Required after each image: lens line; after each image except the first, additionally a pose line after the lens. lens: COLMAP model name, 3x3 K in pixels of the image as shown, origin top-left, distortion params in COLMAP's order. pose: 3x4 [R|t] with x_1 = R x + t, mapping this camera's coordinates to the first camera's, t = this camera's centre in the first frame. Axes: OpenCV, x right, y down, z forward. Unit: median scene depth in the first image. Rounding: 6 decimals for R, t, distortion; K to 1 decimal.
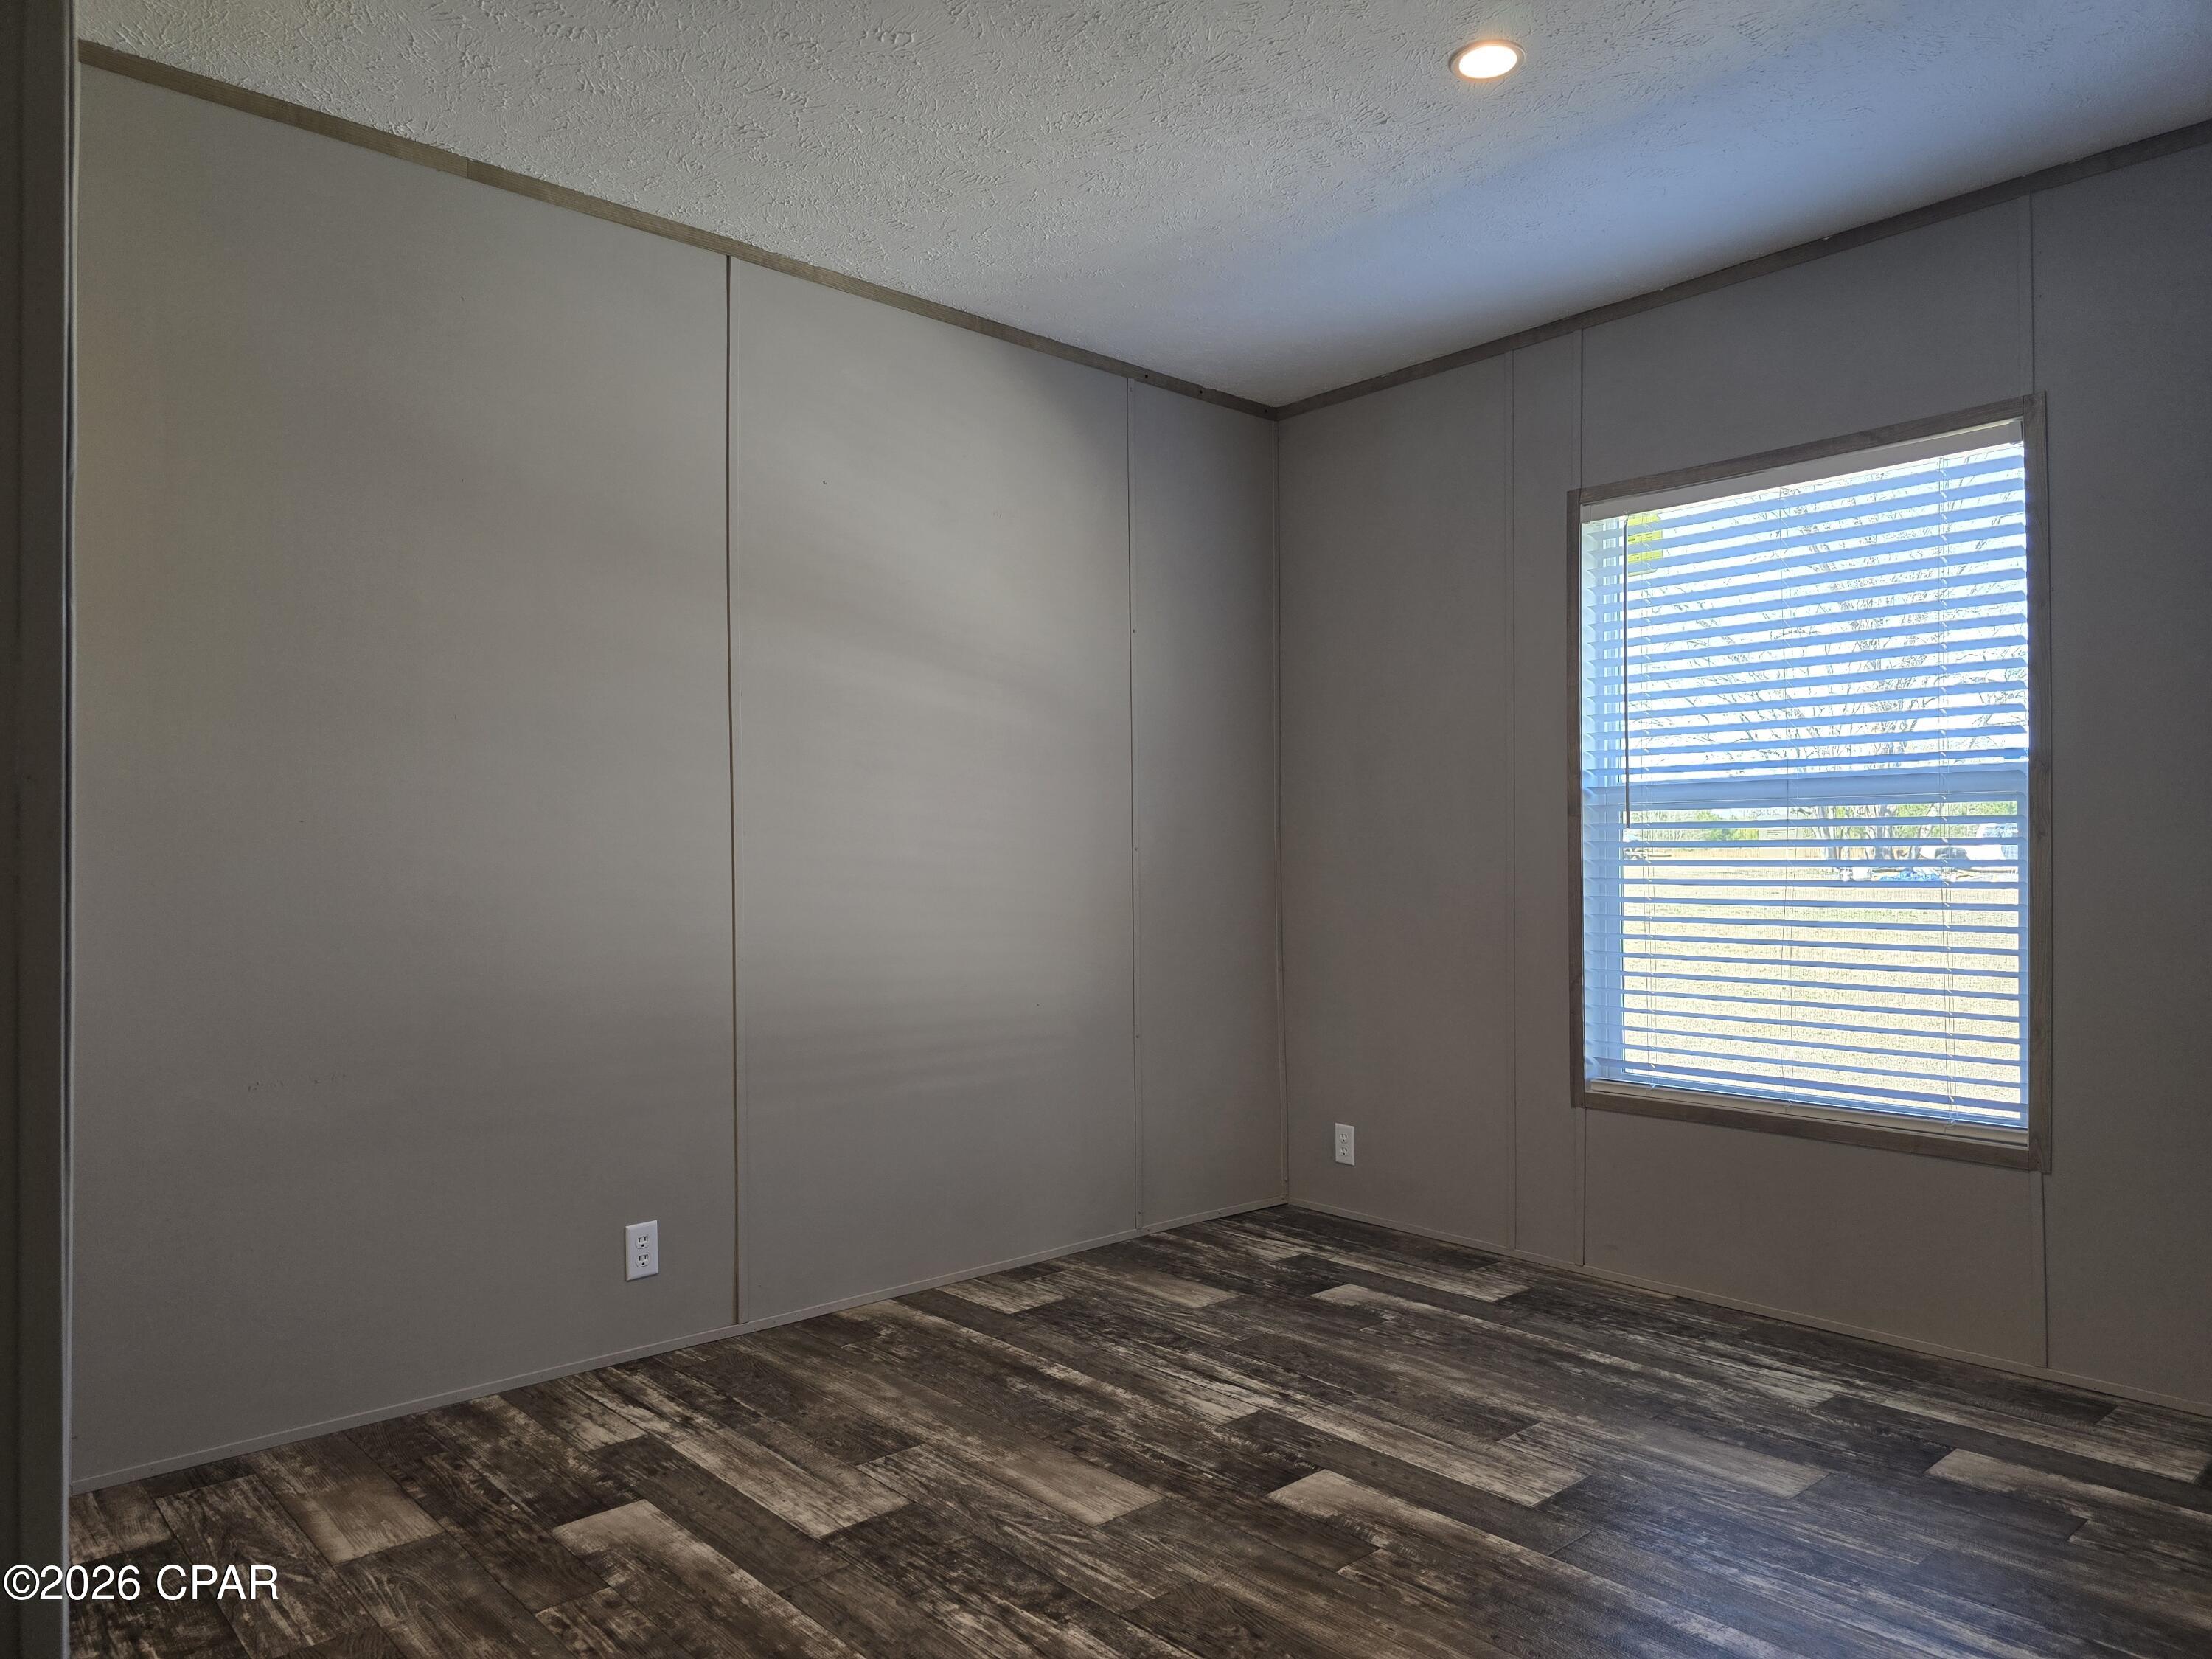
lens RADIAL K [[1484.5, 0, 1136.4], [0, 1484.5, 830.5], [0, 0, 1]] dist [0.064717, -0.053698]
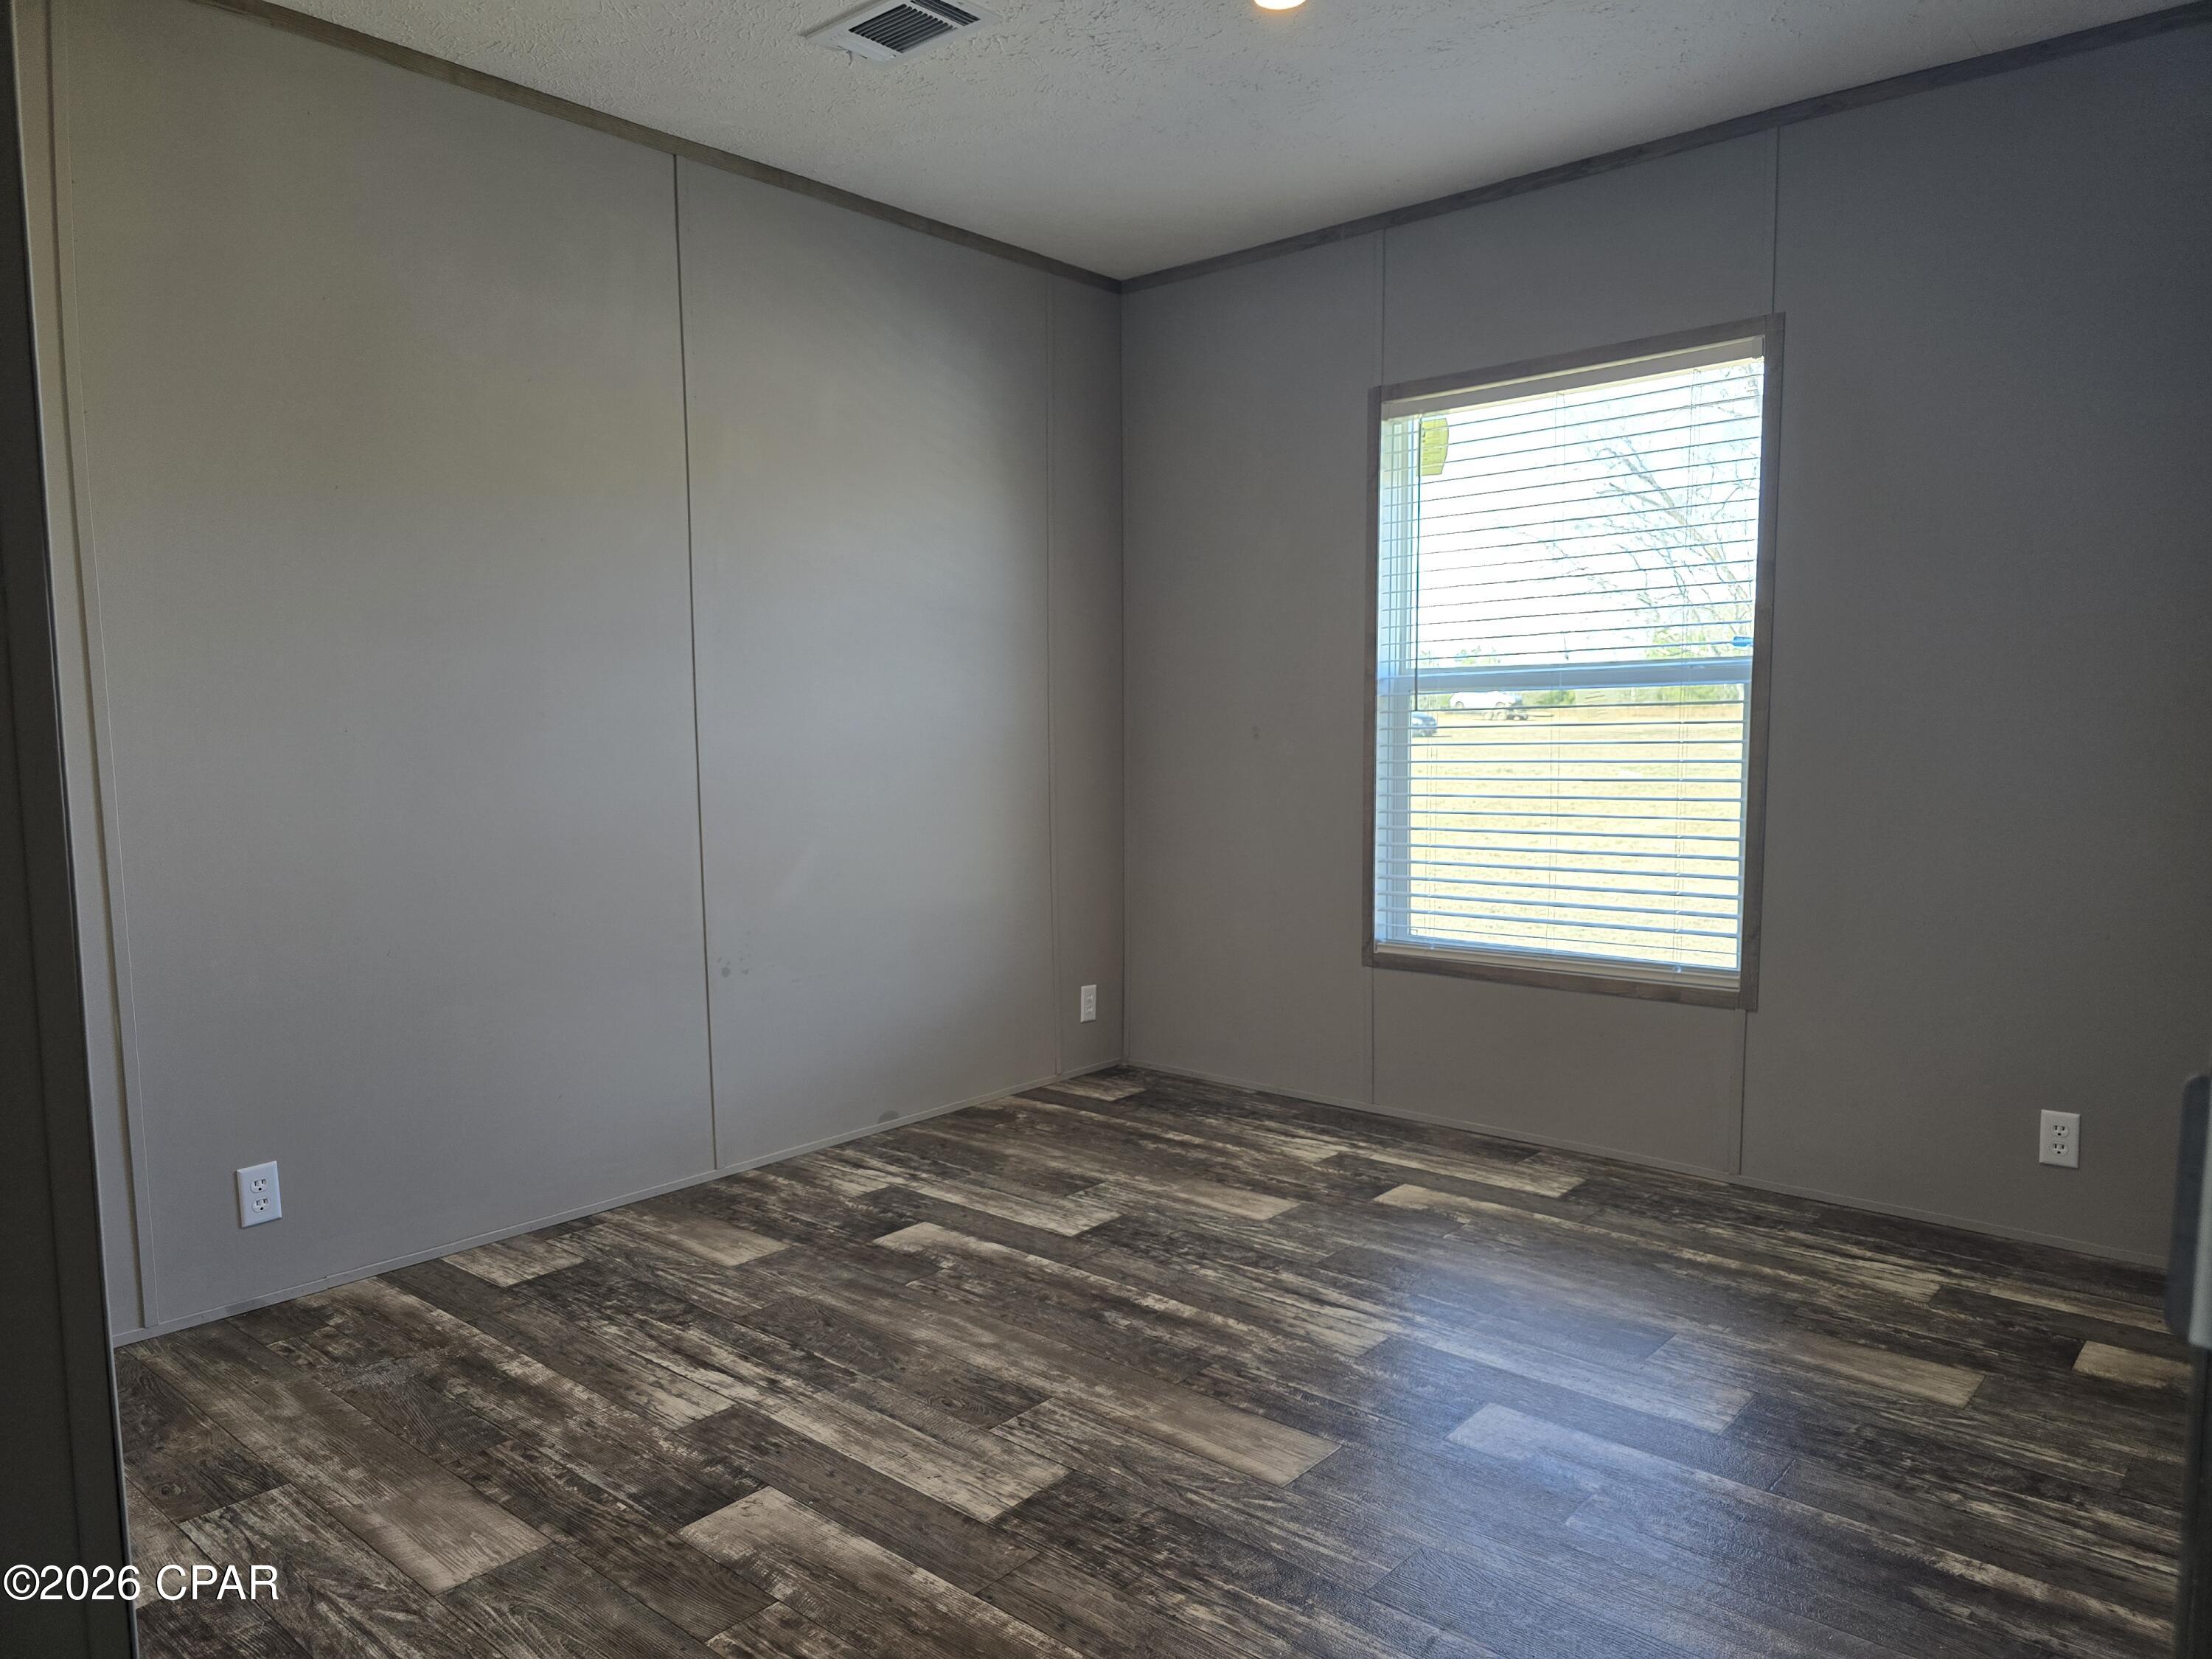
lens RADIAL K [[1484.5, 0, 1109.2], [0, 1484.5, 819.3], [0, 0, 1]] dist [0.064717, -0.053698]
pose [[0.993053, -0.016751, 0.116469, -0.204187], [0.006545, 0.996146, 0.087467, -0.022019], [-0.117486, -0.086097, 0.989335, 0.120613]]
